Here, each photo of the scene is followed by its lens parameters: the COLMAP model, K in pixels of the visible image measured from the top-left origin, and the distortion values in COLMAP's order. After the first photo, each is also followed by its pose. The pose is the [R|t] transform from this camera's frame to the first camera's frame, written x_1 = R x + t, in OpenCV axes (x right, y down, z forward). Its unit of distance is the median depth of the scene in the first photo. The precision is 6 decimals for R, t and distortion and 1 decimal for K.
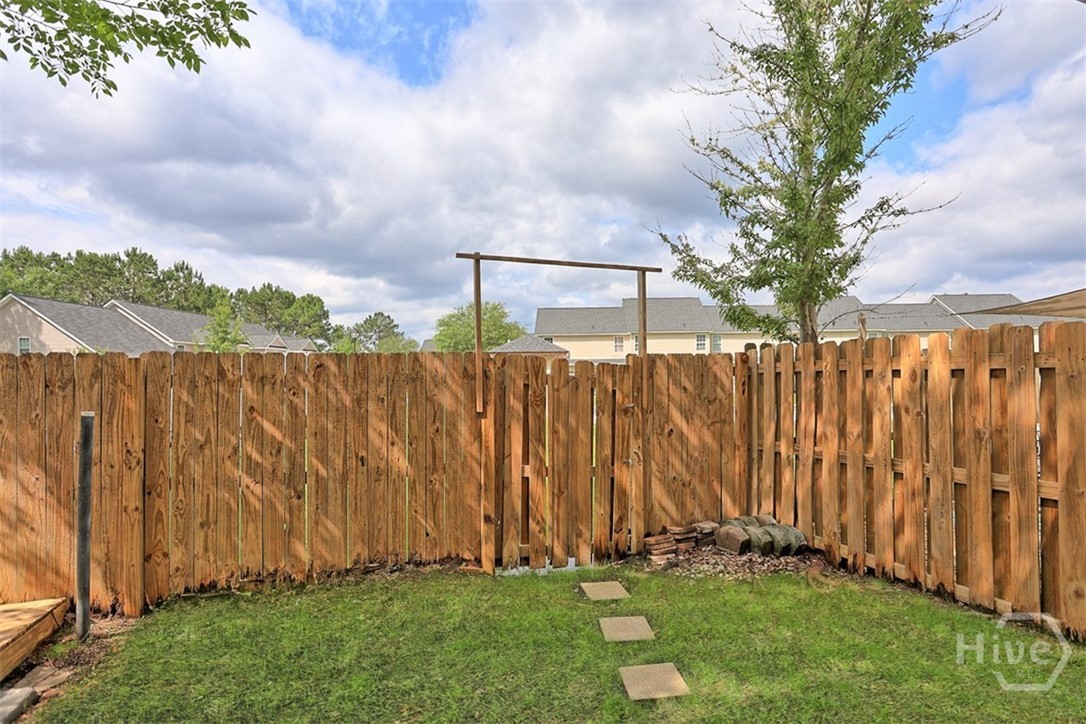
lens RADIAL K [[583.8, 0, 543.0], [0, 583.8, 362.0], [0, 0, 1]] dist [-0.070867, 0.039127]
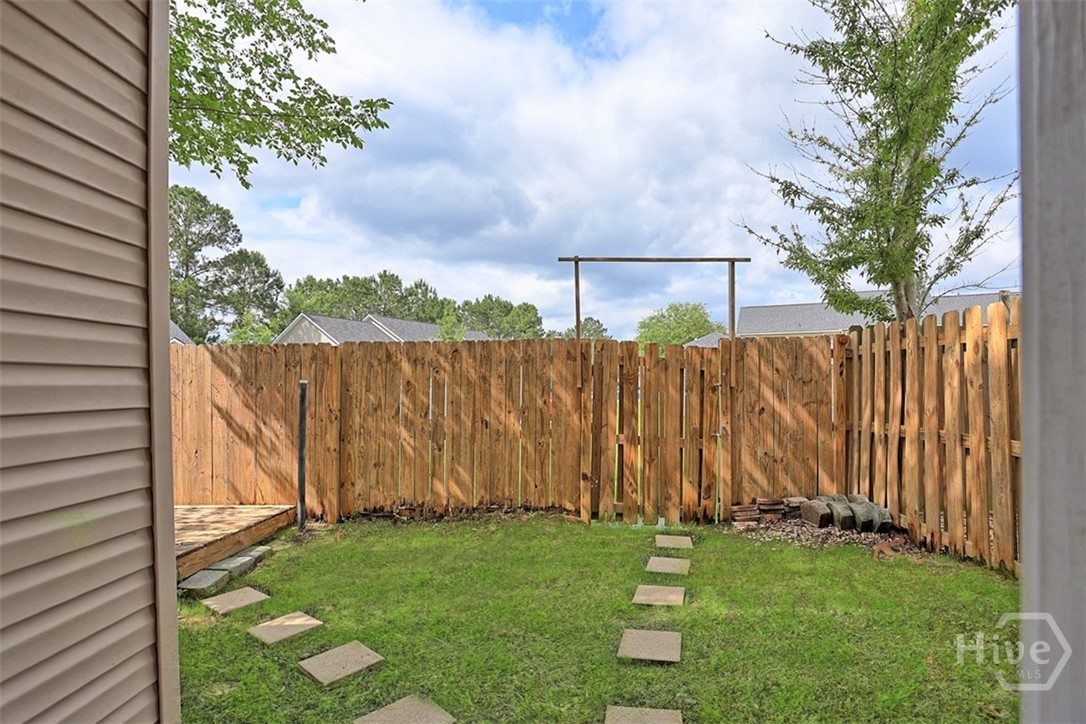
lens RADIAL K [[583.8, 0, 543.0], [0, 583.8, 362.0], [0, 0, 1]] dist [-0.070867, 0.039127]
pose [[0.932804, -0.009935, -0.360248, 0.263731], [0.007351, 0.999936, -0.008543, 0.043709], [0.360310, 0.005321, 0.932817, -0.154706]]
